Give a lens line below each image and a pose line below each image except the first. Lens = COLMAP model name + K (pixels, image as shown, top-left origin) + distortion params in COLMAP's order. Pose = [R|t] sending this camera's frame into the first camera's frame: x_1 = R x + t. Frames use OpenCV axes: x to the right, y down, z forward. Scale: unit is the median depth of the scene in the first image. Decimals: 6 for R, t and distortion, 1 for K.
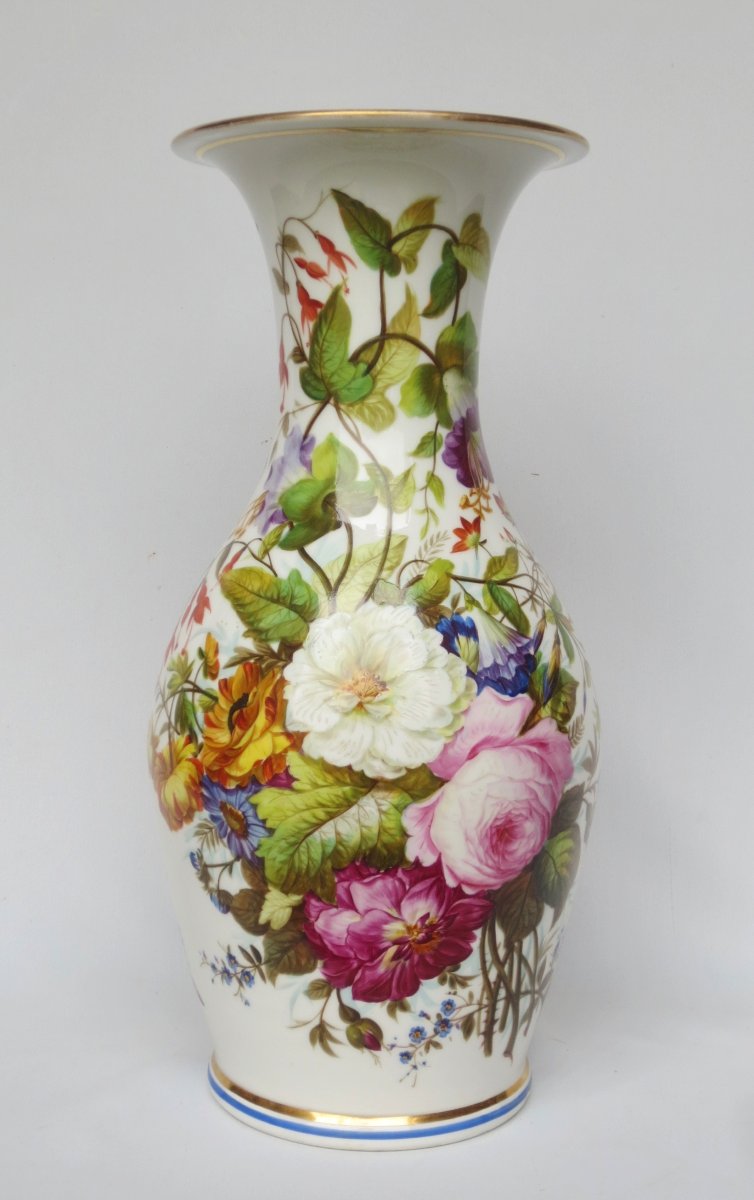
lens RADIAL K [[1679.1, 0, 376.5], [0, 1679.1, 549.3], [0, 0, 1]] dist [0.017050, 0.023892]
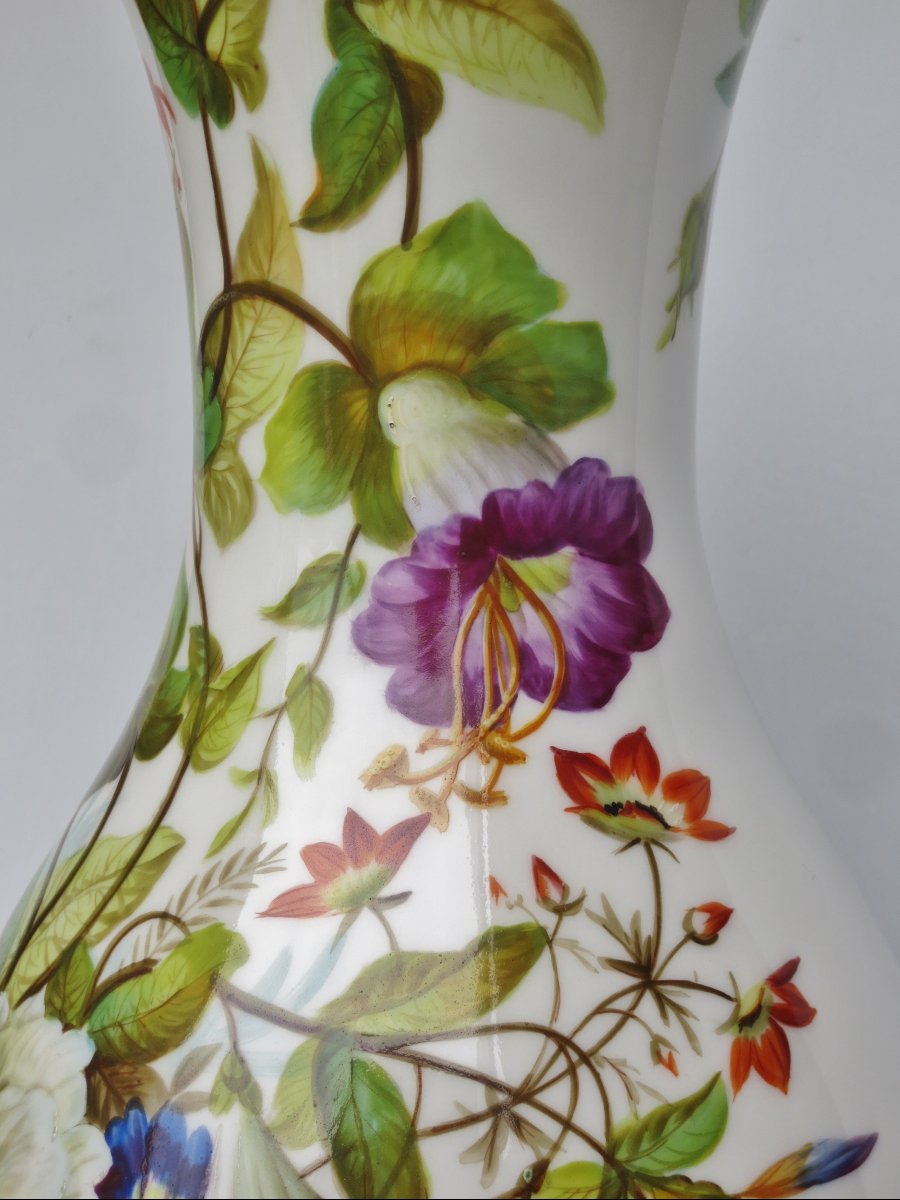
lens RADIAL K [[1313.0, 0, 450.0], [0, 1313.0, 600.0], [0, 0, 1]] dist [-0.046661, 0.005583]
pose [[0.645121, 0.095936, -0.758034, 0.266898], [-0.070383, 0.995330, 0.066070, -0.082688], [0.760832, 0.010730, 0.648860, 0.861137]]
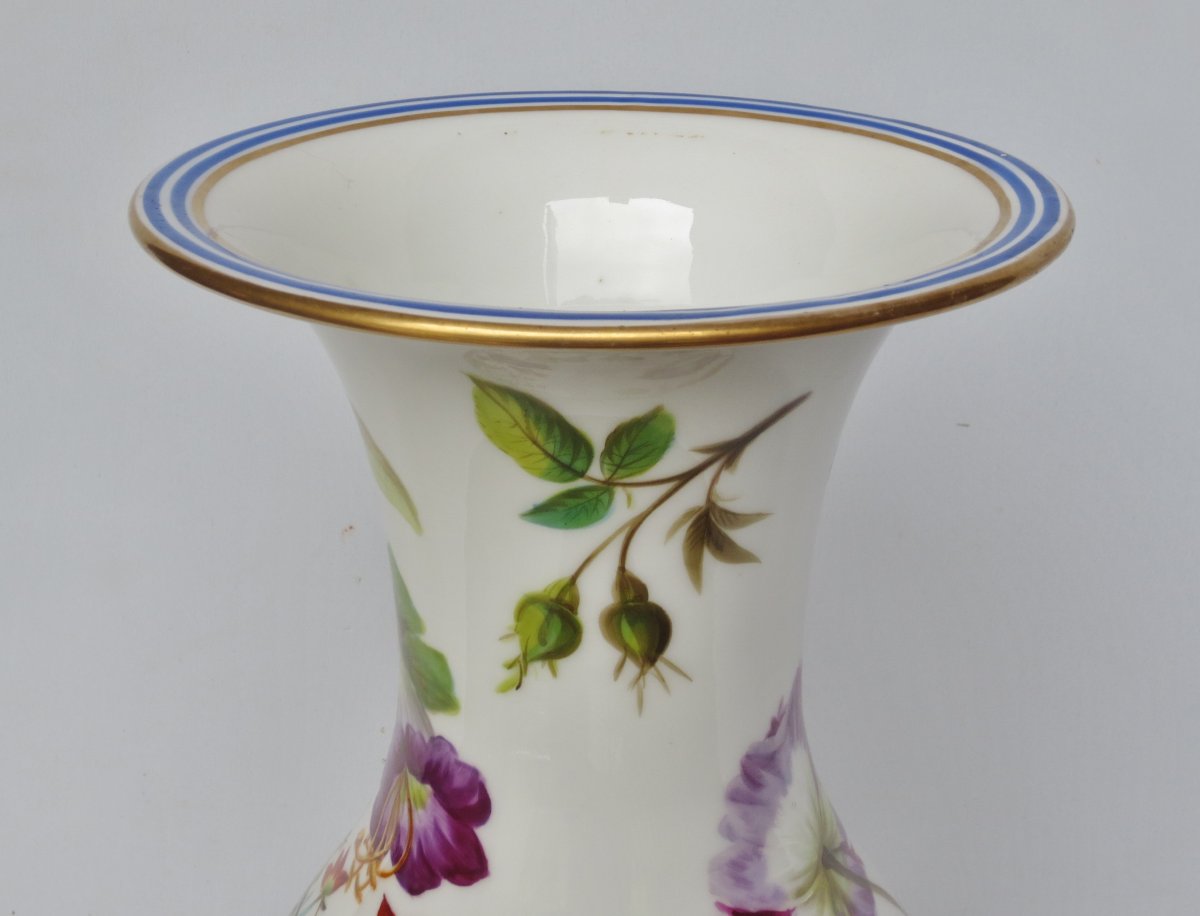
lens RADIAL K [[1587.0, 0, 600.6], [0, 1587.0, 415.5], [0, 0, 1]] dist [-0.003020, -0.001731]
pose [[-0.579519, 0.293435, -0.760298, 0.368811], [-0.088711, 0.904672, 0.416773, -0.384667], [0.810116, 0.308975, -0.498244, 1.314373]]
